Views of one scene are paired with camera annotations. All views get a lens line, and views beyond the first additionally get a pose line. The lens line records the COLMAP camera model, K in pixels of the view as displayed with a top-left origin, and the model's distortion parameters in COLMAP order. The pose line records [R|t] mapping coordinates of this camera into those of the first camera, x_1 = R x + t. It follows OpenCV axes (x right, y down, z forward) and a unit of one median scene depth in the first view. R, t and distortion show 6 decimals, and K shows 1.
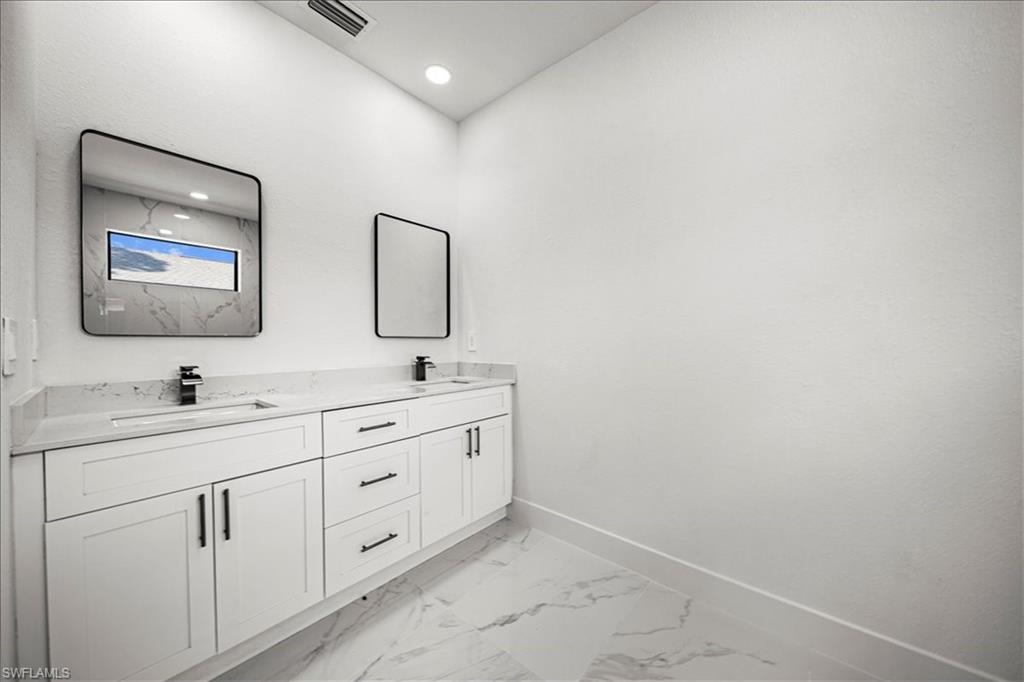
lens RADIAL K [[365.0, 0, 520.4], [0, 365.0, 342.6], [0, 0, 1]] dist [-0.000270, 0.000294]
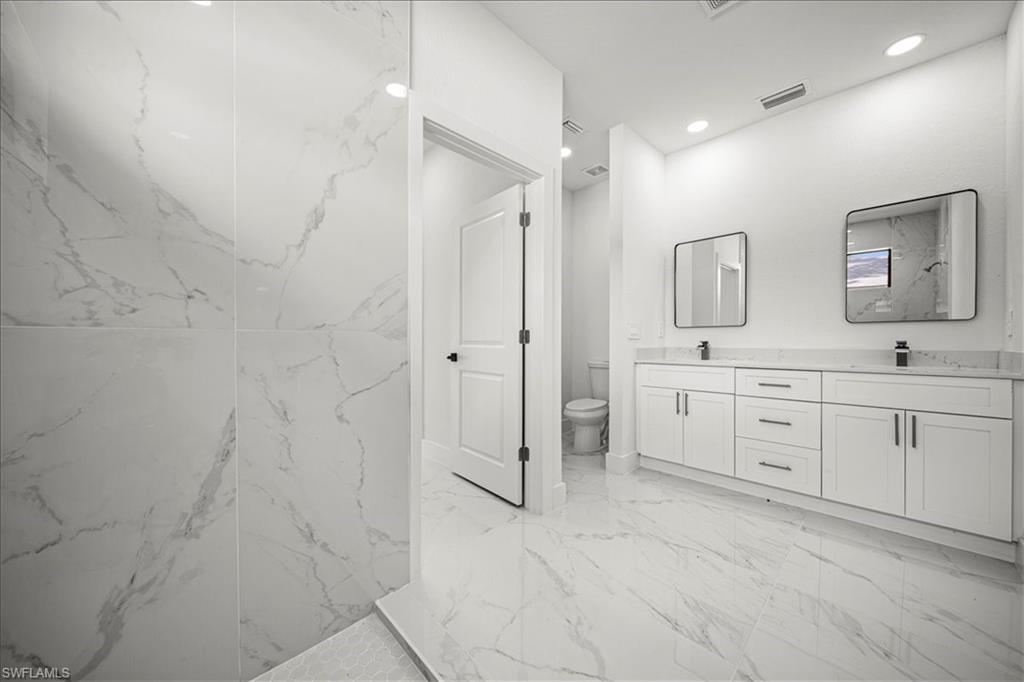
lens RADIAL K [[365.0, 0, 516.1], [0, 365.0, 342.9], [0, 0, 1]] dist [-0.000270, 0.000294]
pose [[-0.091167, 0.003759, -0.995829, 0.890601], [-0.006999, 0.999966, 0.004415, 0.052724], [0.995811, 0.007372, -0.091138, 0.094135]]
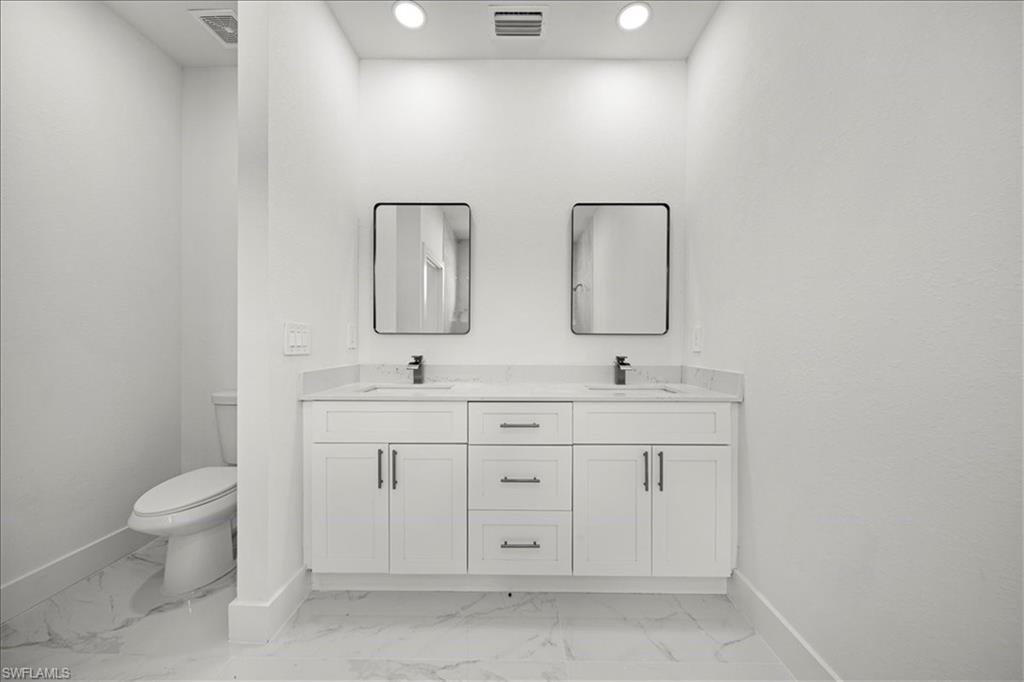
lens RADIAL K [[365.0, 0, 512.2], [0, 365.0, 344.3], [0, 0, 1]] dist [-0.000270, 0.000294]
pose [[0.631127, 0.007359, -0.775644, 0.271628], [-0.008150, 0.999963, 0.002855, 0.010526], [0.775636, 0.004520, 0.631164, 0.294842]]
